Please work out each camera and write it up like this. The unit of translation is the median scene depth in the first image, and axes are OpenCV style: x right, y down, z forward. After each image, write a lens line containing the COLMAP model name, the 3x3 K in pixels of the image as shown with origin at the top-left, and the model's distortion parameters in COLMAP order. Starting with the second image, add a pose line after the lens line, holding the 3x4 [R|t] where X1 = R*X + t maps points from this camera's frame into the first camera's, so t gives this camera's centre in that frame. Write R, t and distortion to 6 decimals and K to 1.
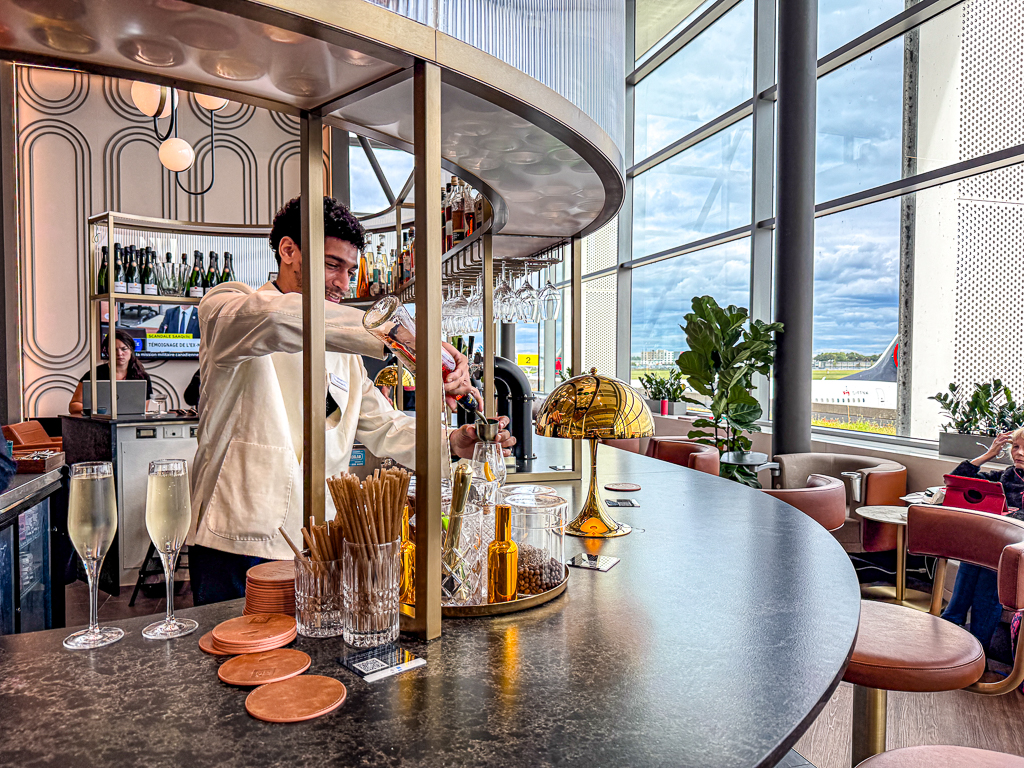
lens RADIAL K [[742.5, 0, 513.7], [0, 742.5, 391.0], [0, 0, 1]] dist [0.035925, -0.043654]
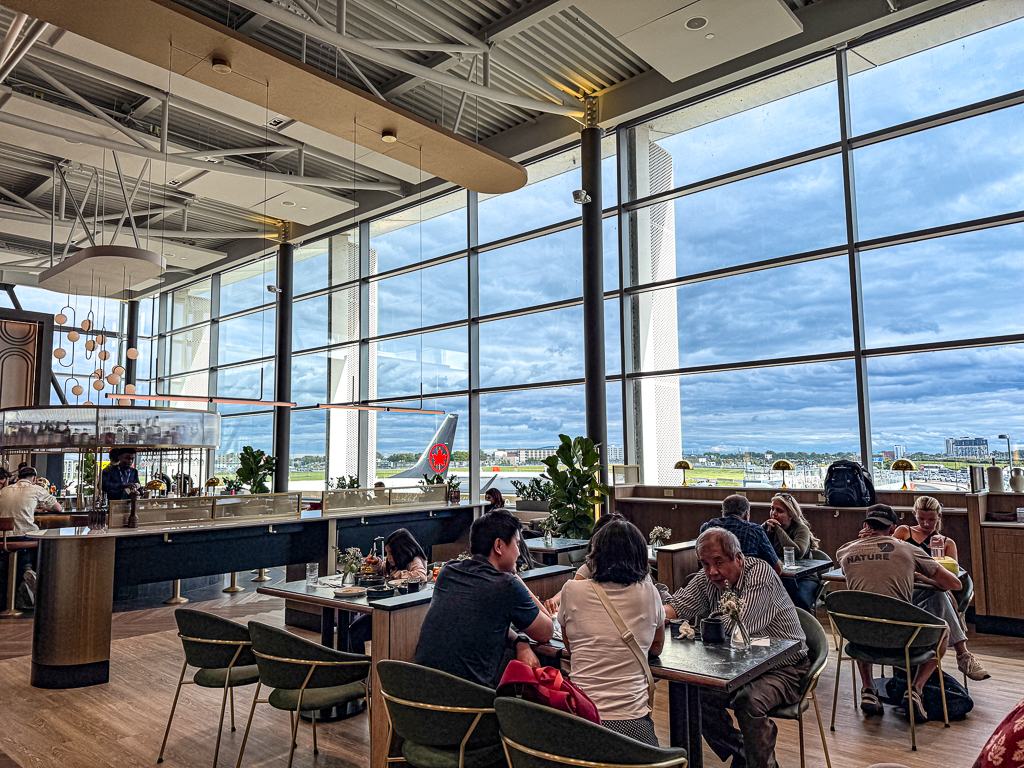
lens RADIAL K [[742.5, 0, 521.2], [0, 742.5, 378.4], [0, 0, 1]] dist [0.035925, -0.043654]
pose [[0.850798, 0.047310, 0.523359, -0.278529], [0.032240, 0.989363, -0.141847, 0.034523], [-0.524503, 0.137556, 0.840223, -1.574498]]
